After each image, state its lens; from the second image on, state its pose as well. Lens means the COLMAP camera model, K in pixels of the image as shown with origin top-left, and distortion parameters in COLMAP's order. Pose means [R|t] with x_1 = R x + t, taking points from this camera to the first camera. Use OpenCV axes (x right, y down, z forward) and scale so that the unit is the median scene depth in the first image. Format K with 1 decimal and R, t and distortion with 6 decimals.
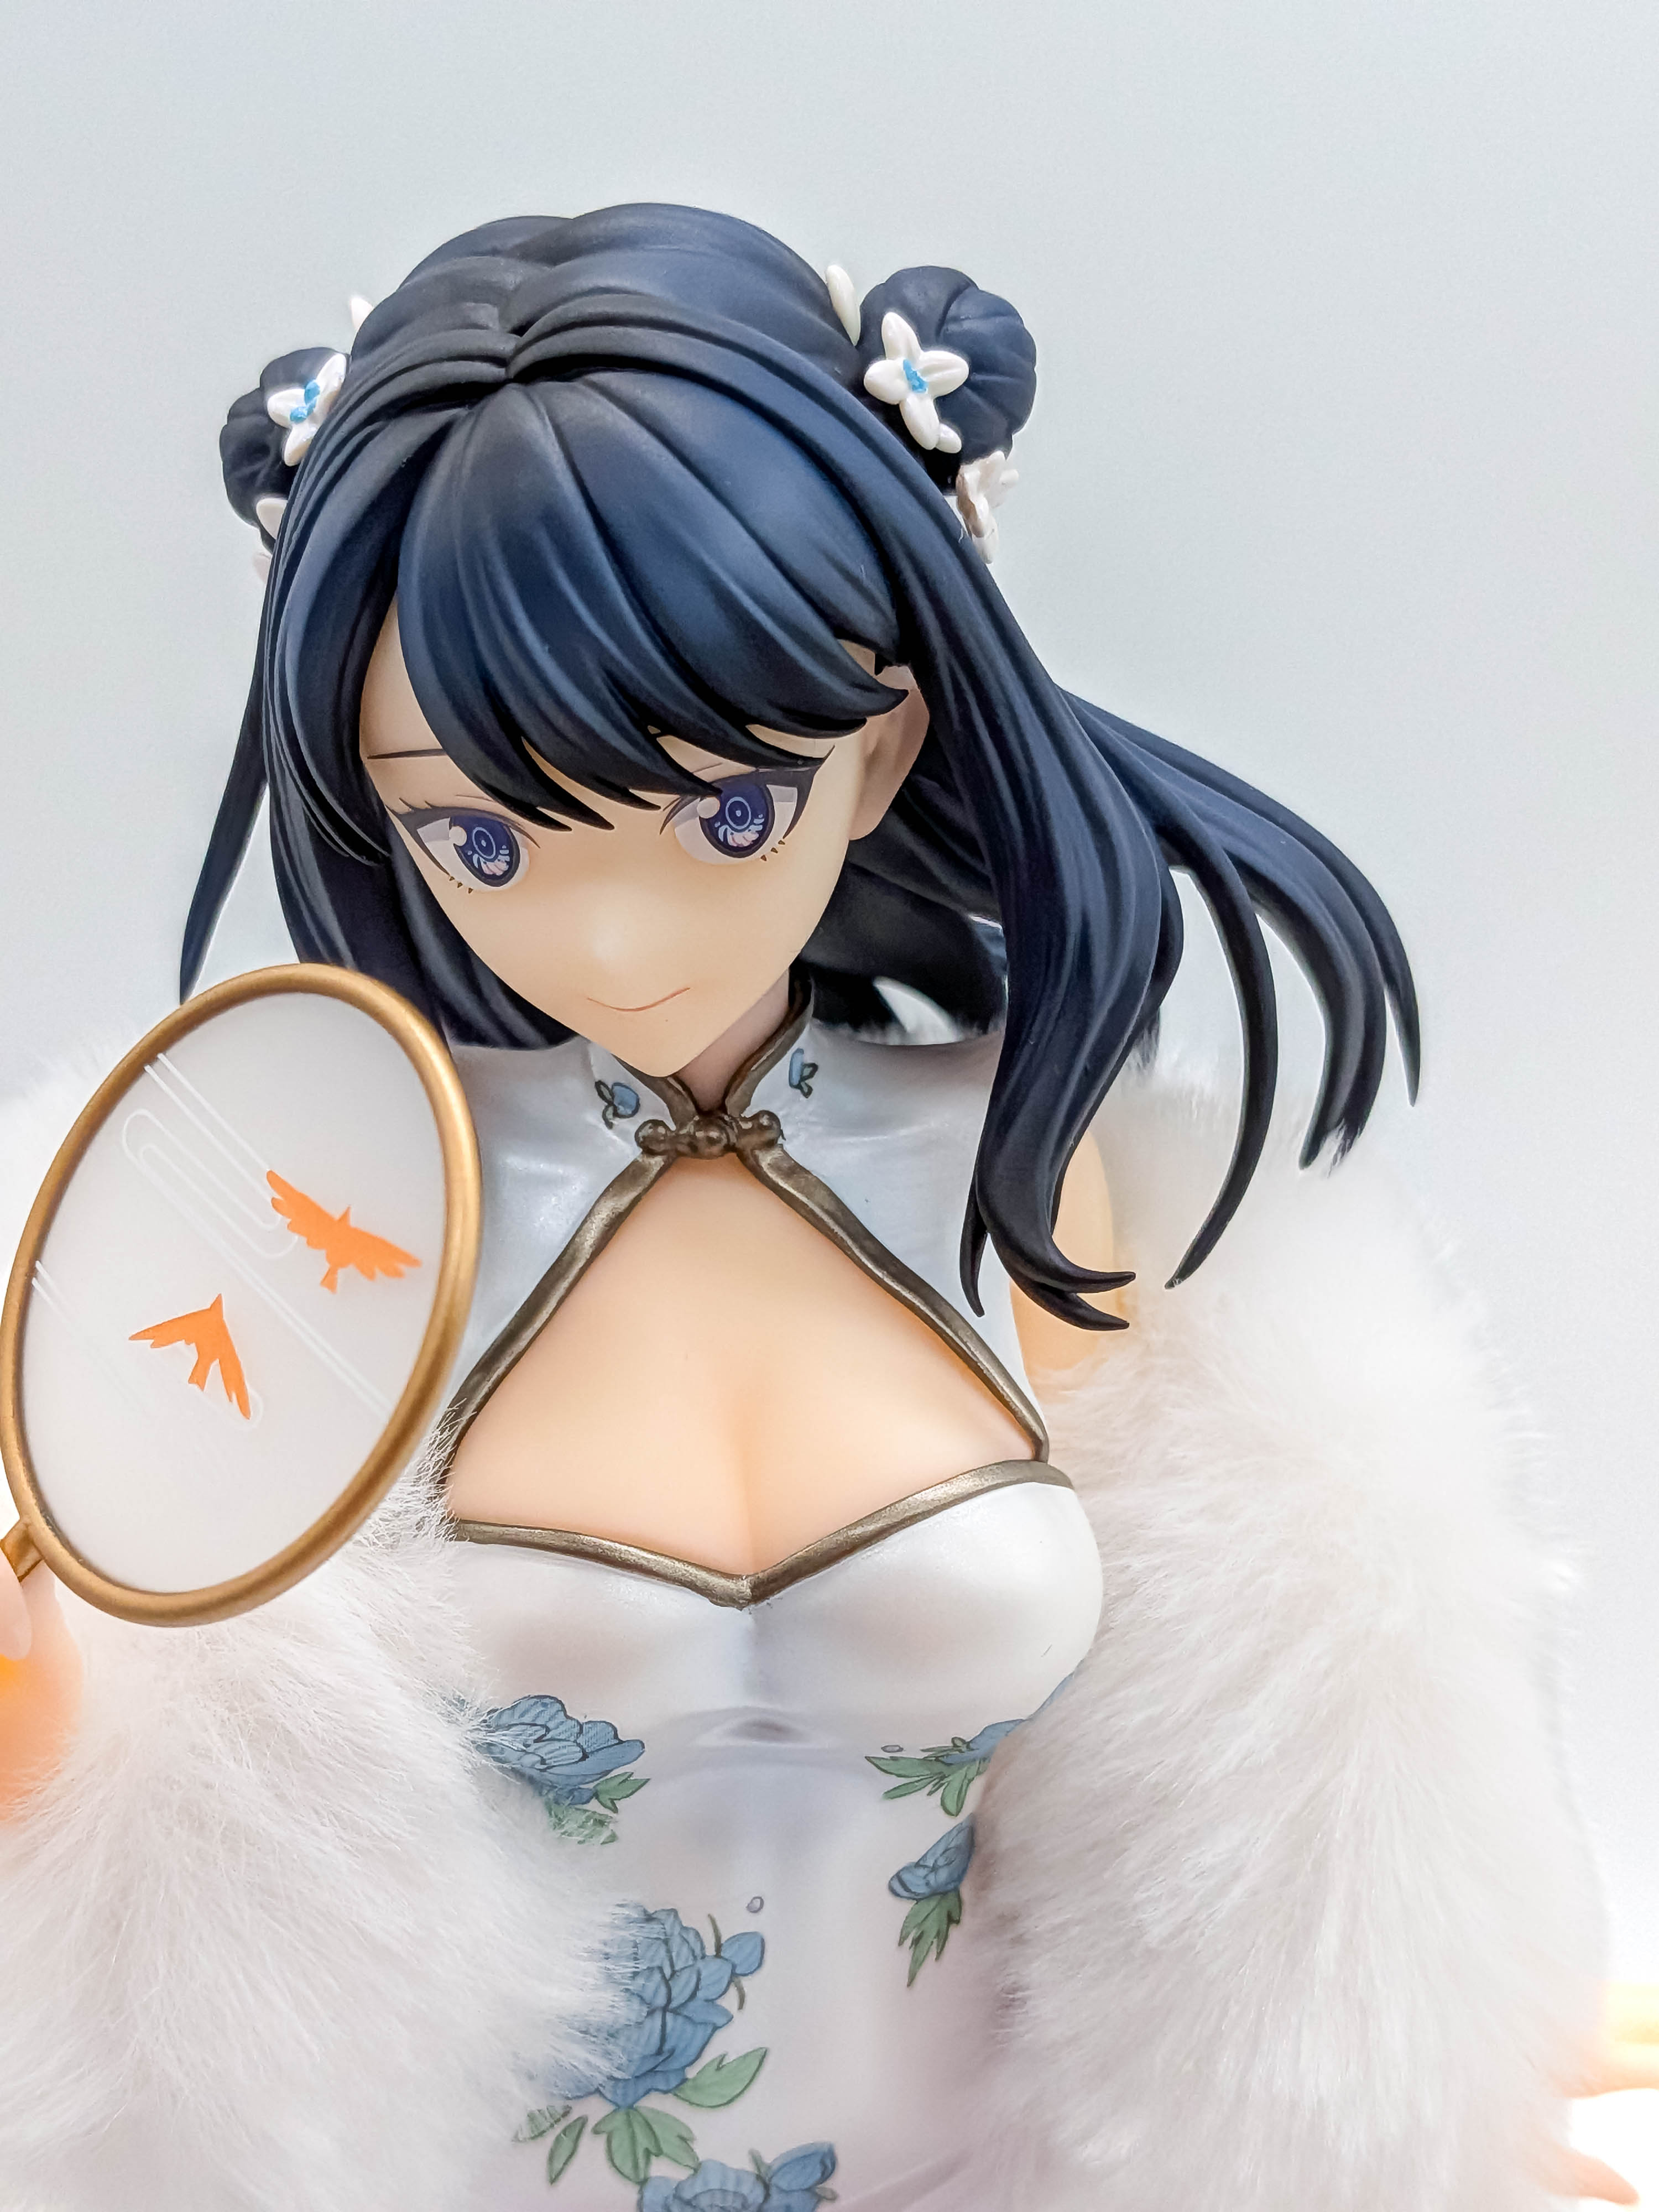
lens RADIAL K [[3341.0, 0, 768.0], [0, 3341.0, 1158.7], [0, 0, 1]] dist [0.079453, 0.000000]
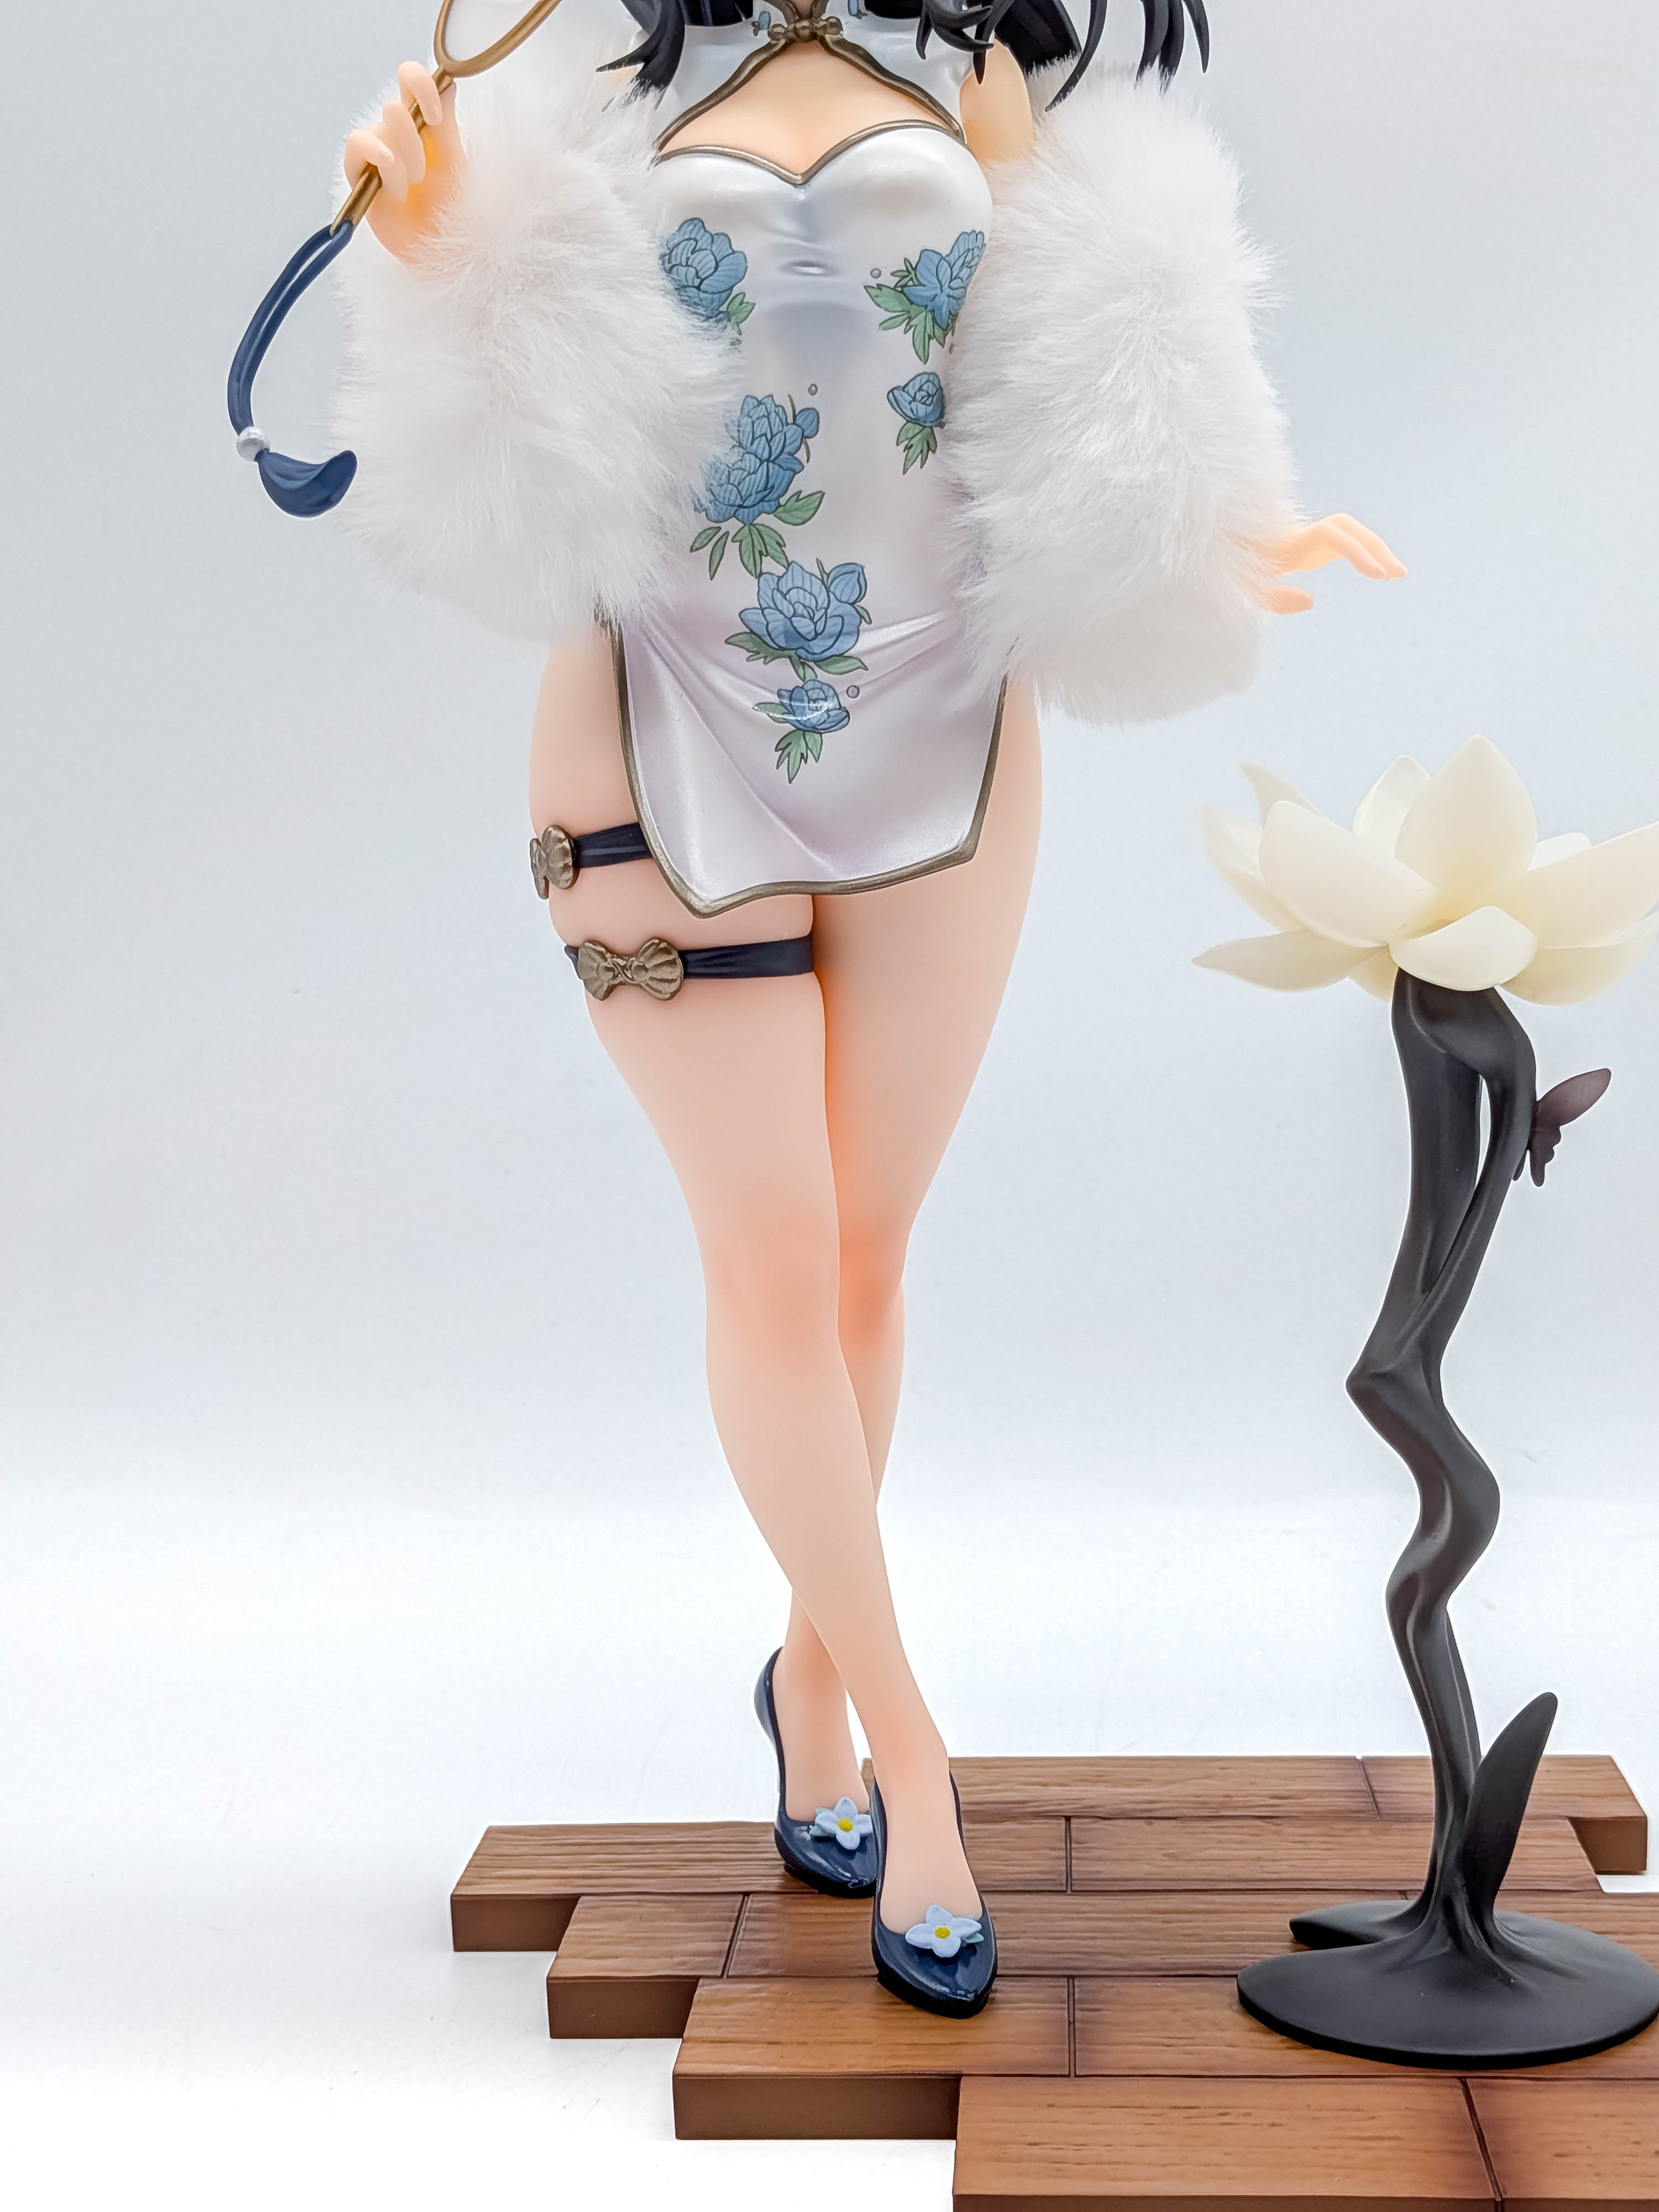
lens RADIAL K [[3341.0, 0, 814.5], [0, 3341.0, 1154.1], [0, 0, 1]] dist [0.079453, 0.000000]
pose [[0.986031, -0.002830, -0.166539, 0.323098], [-0.034275, 0.975010, -0.219500, 1.095863], [0.162999, 0.222142, 0.961293, -0.763703]]
